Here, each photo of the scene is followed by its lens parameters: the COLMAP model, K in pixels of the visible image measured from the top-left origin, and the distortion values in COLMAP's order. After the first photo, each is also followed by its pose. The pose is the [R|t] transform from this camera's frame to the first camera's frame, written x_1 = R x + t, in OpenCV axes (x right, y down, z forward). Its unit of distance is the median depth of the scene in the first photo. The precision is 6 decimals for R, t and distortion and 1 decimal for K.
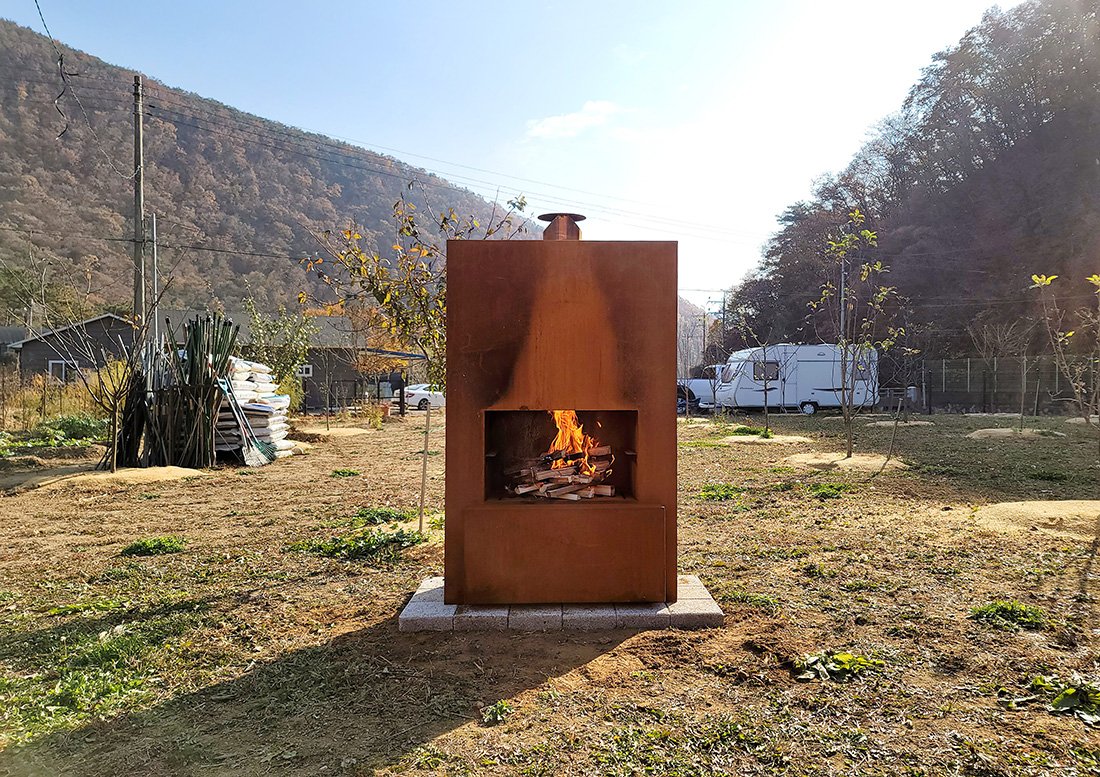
lens RADIAL K [[886.7, 0, 553.4], [0, 886.7, 228.3], [0, 0, 1]] dist [0.050466, -0.031809]
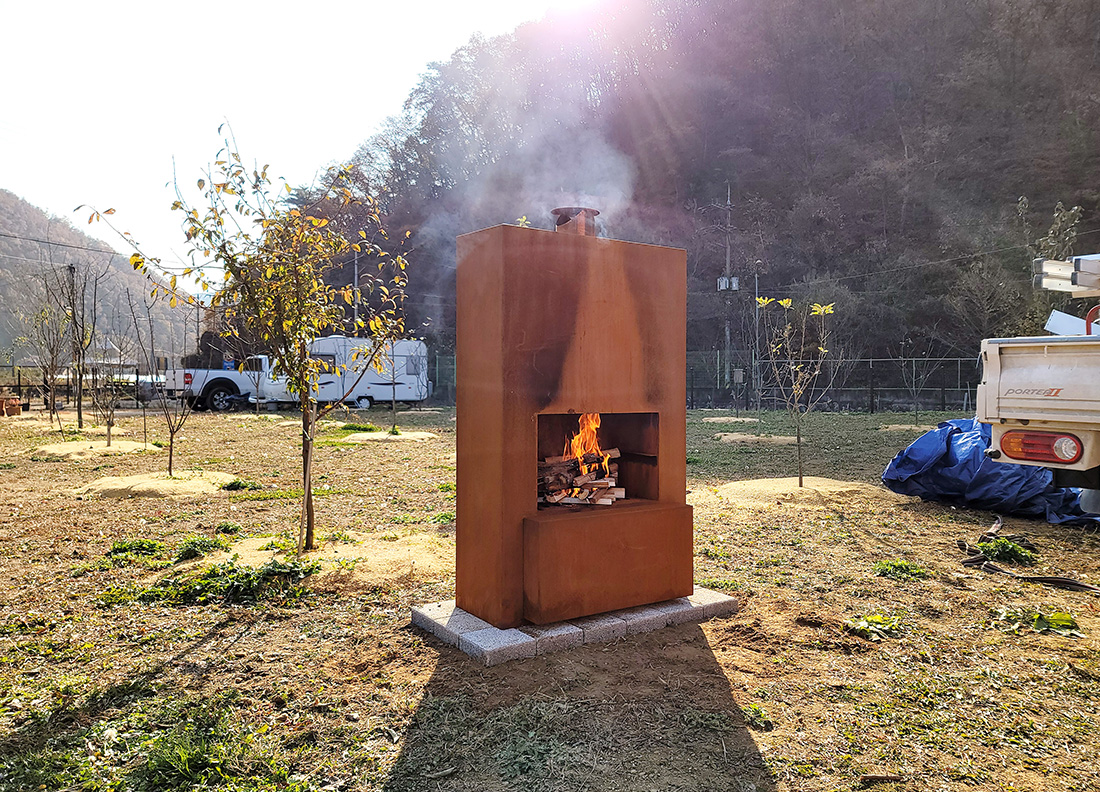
lens RADIAL K [[926.7, 0, 572.5], [0, 926.7, 201.8], [0, 0, 1]] dist [0.017405, 0.012661]
pose [[0.786900, 0.129315, 0.603379, -0.302456], [-0.122802, 0.991055, -0.052247, 0.014504], [-0.604738, -0.032983, 0.795741, 0.099096]]
